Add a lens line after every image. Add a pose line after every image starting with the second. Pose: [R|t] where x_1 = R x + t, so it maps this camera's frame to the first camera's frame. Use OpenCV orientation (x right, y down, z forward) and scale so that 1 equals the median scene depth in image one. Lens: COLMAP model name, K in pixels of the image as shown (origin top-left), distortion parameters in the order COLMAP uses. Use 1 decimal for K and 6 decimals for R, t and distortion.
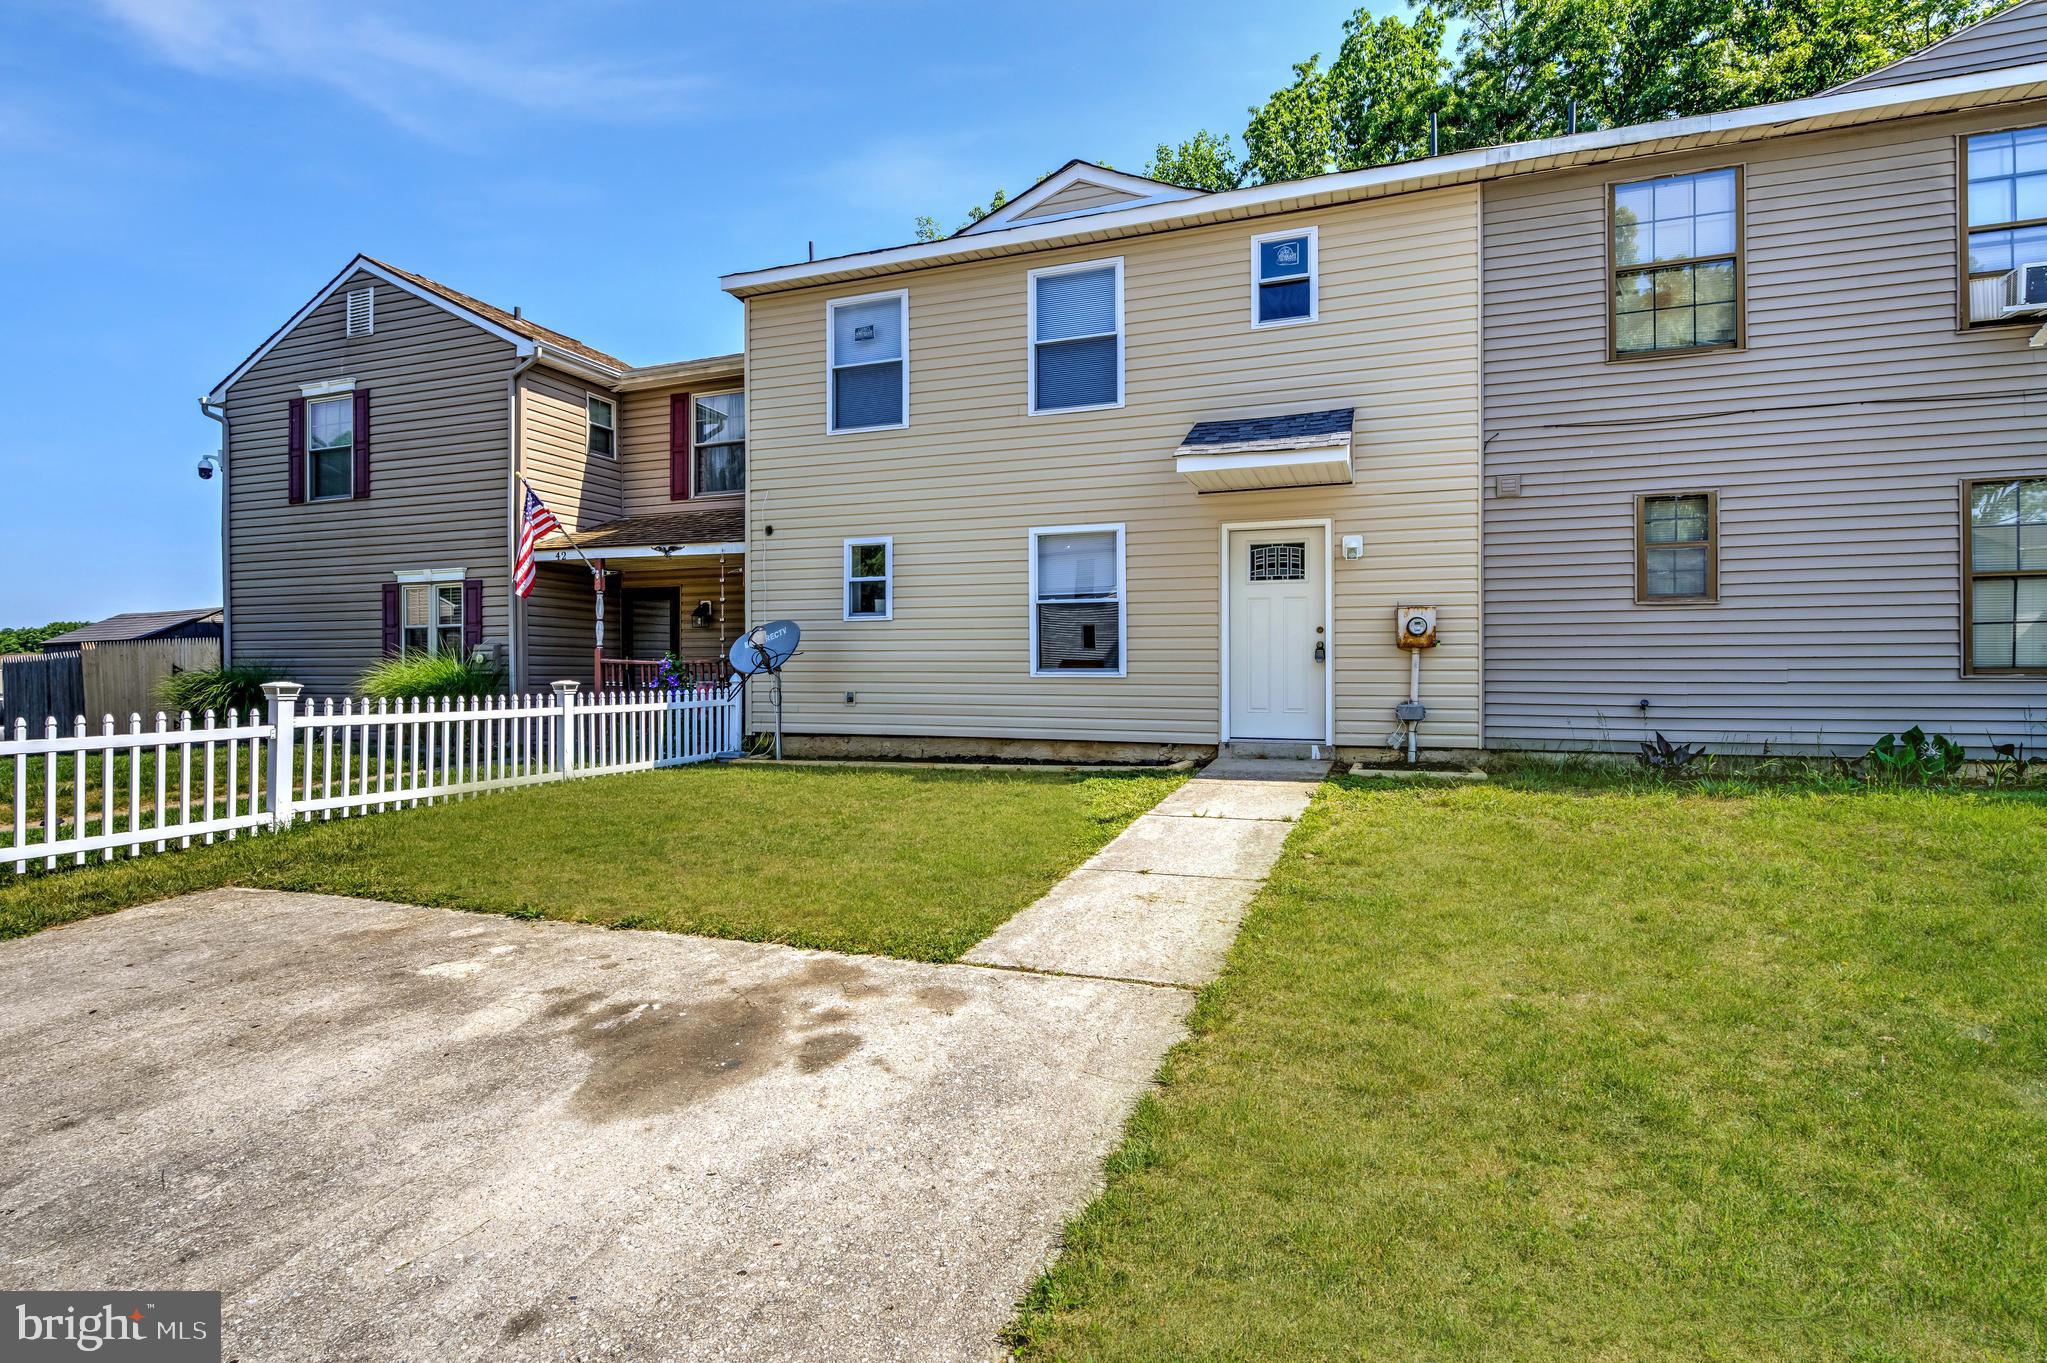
lens RADIAL K [[973.3, 0, 1023.8], [0, 973.3, 673.6], [0, 0, 1]] dist [-0.000690, -0.004716]
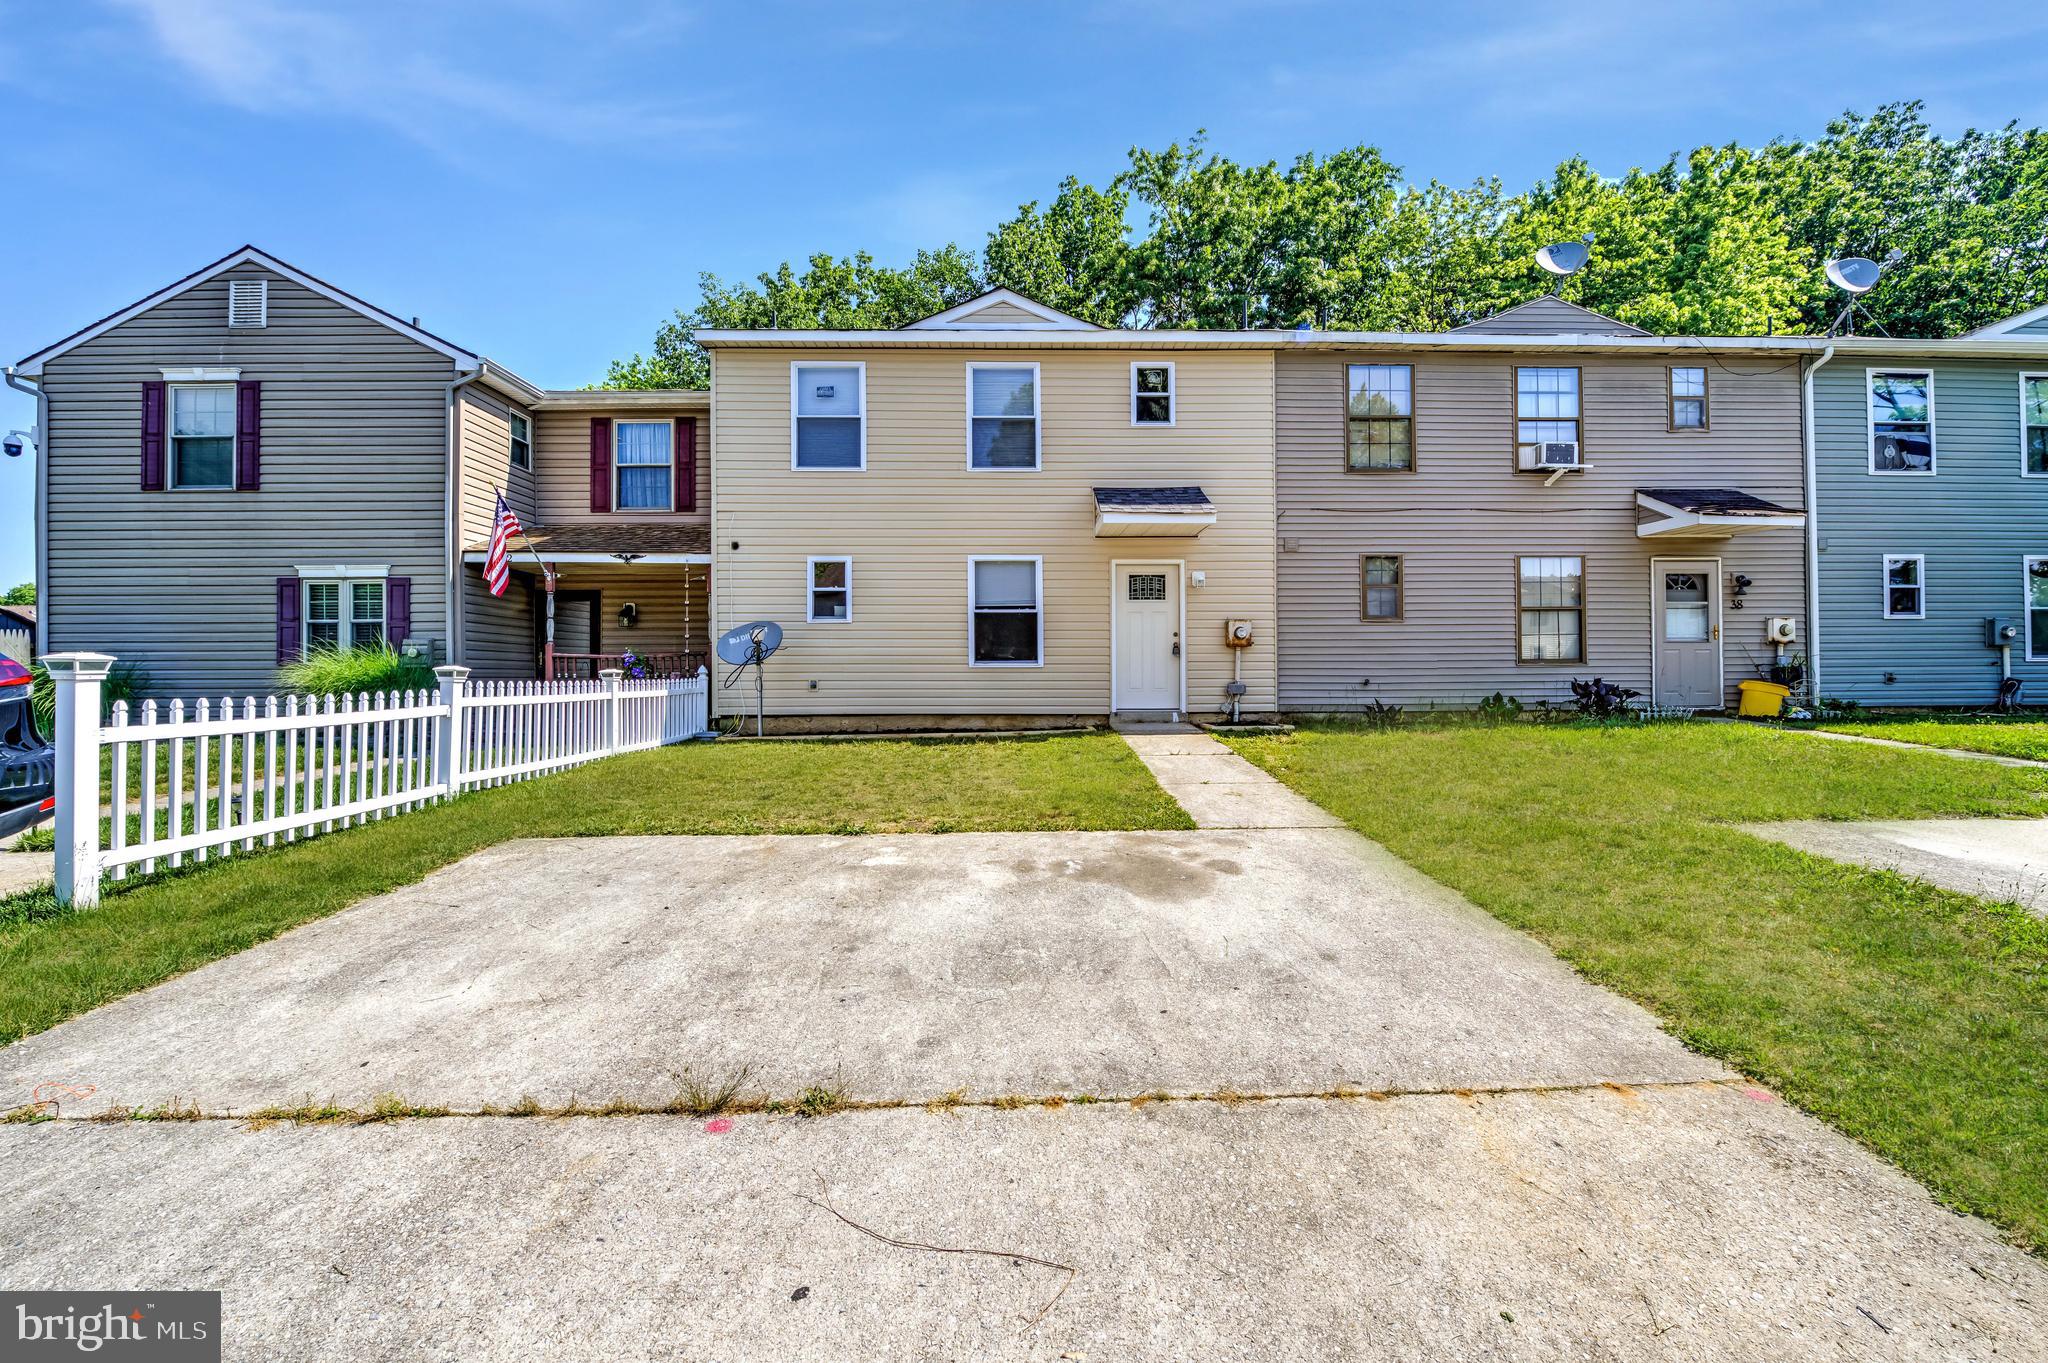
lens RADIAL K [[812.1, 0, 1034.7], [0, 812.1, 670.8], [0, 0, 1]] dist [-0.008294, -0.002983]
pose [[0.933460, -0.002058, 0.358677, -0.311212], [0.003785, 0.999984, -0.004111, 0.013338], [-0.358663, 0.005195, 0.933453, -0.067777]]
